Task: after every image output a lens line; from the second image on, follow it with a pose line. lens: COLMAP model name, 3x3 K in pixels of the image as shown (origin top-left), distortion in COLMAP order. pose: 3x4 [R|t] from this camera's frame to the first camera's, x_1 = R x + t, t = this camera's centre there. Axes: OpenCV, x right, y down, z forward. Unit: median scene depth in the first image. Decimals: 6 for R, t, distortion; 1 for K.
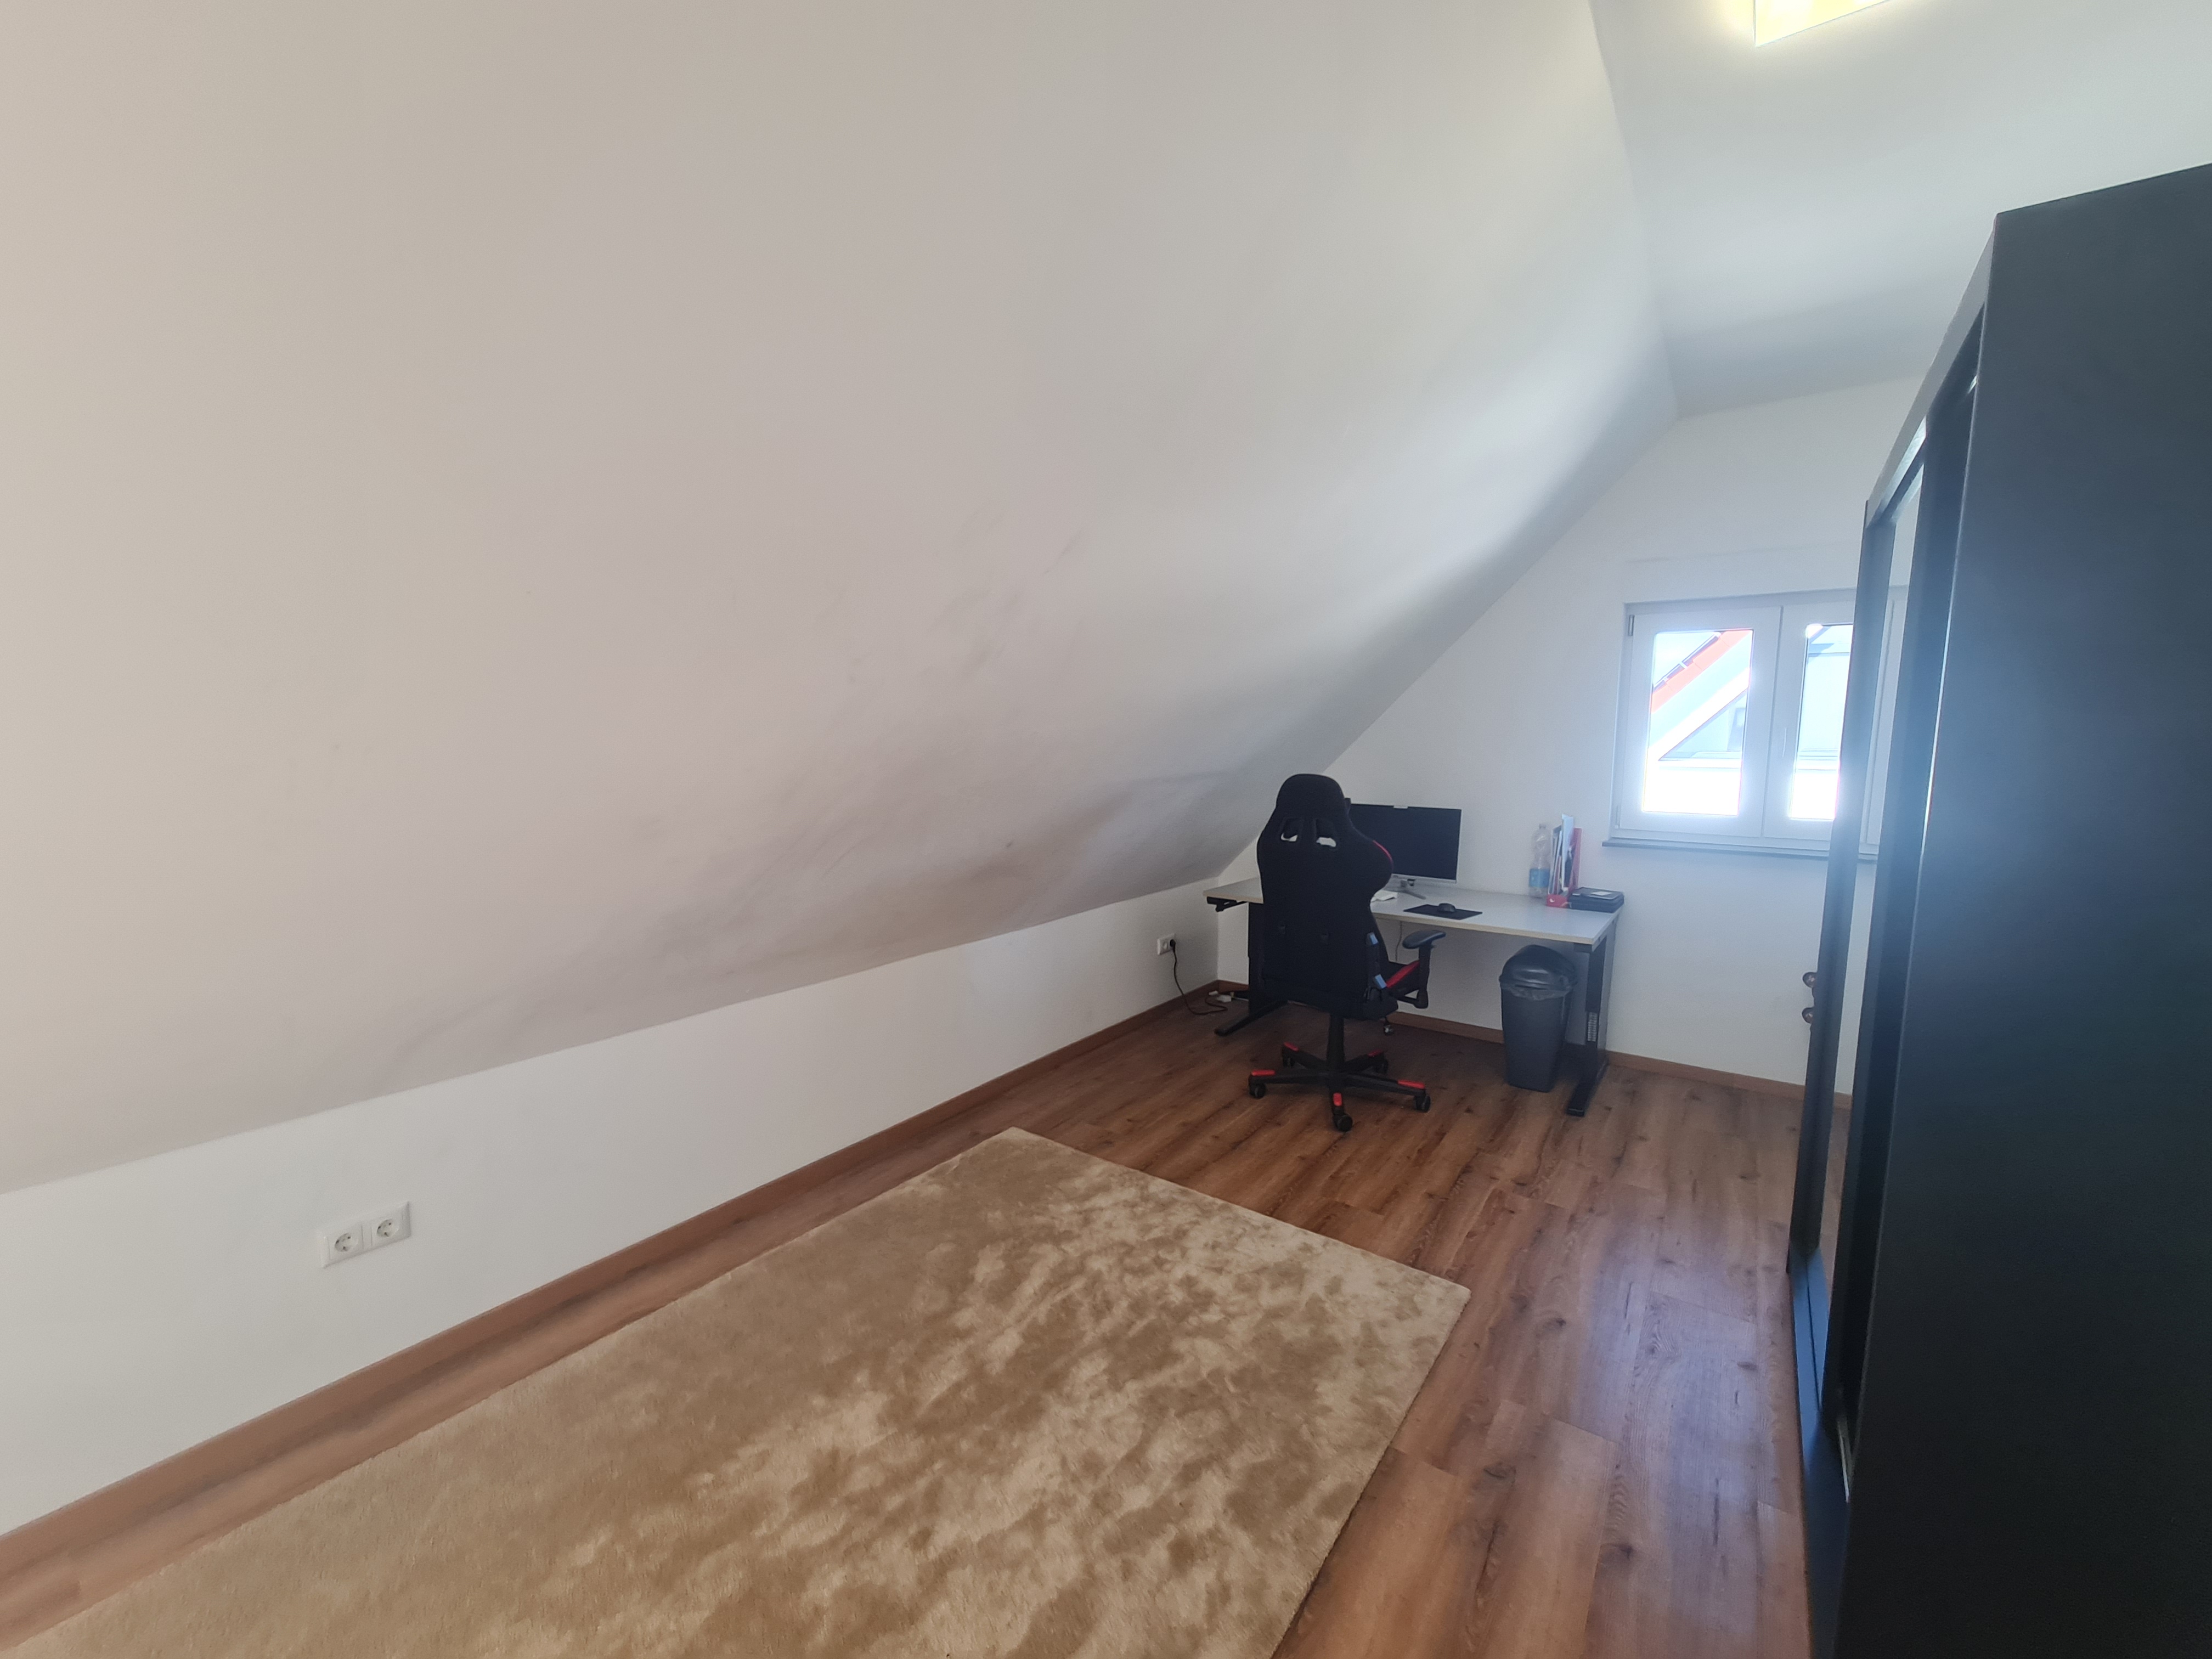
lens RADIAL K [[894.7, 0, 1106.0], [0, 894.7, 829.5], [0, 0, 1]] dist [0.000933, 0.000265]
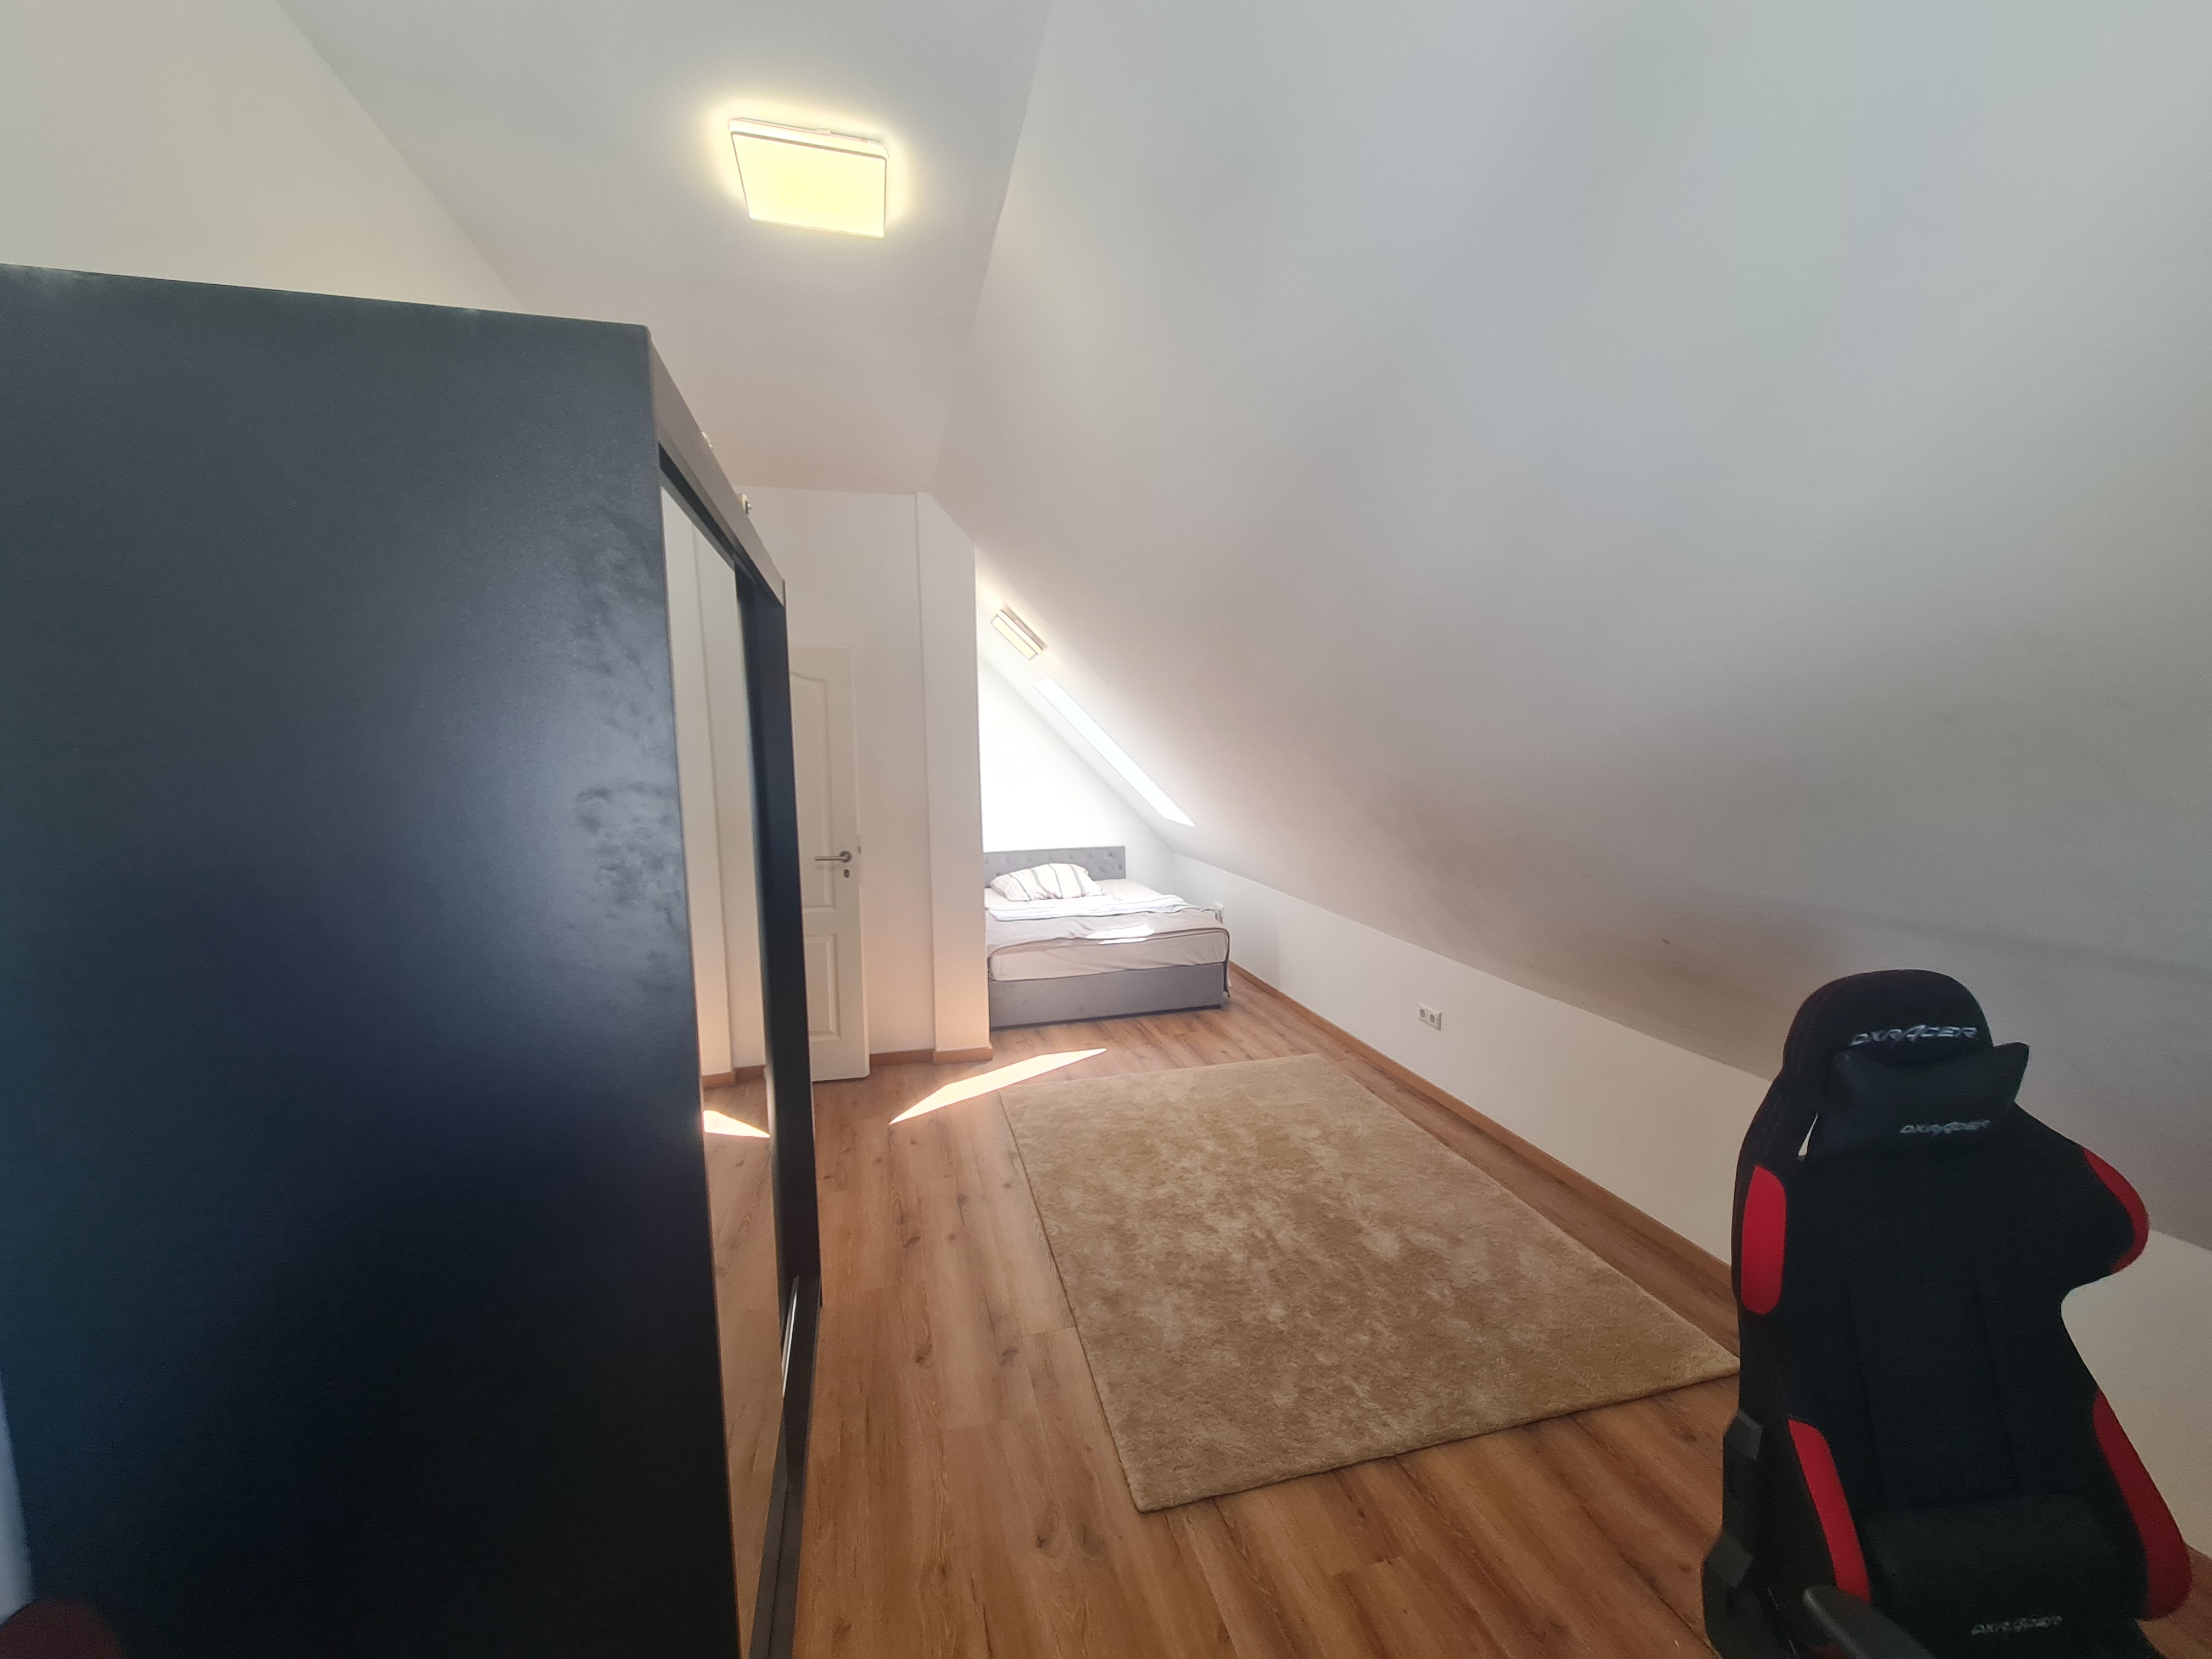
lens RADIAL K [[894.7, 0, 1106.0], [0, 894.7, 829.5], [0, 0, 1]] dist [0.000933, 0.000265]
pose [[-0.634457, 0.079550, -0.768854, 1.143847], [-0.078107, 0.983001, 0.166160, -0.238920], [0.769001, 0.165474, -0.617459, 1.582080]]
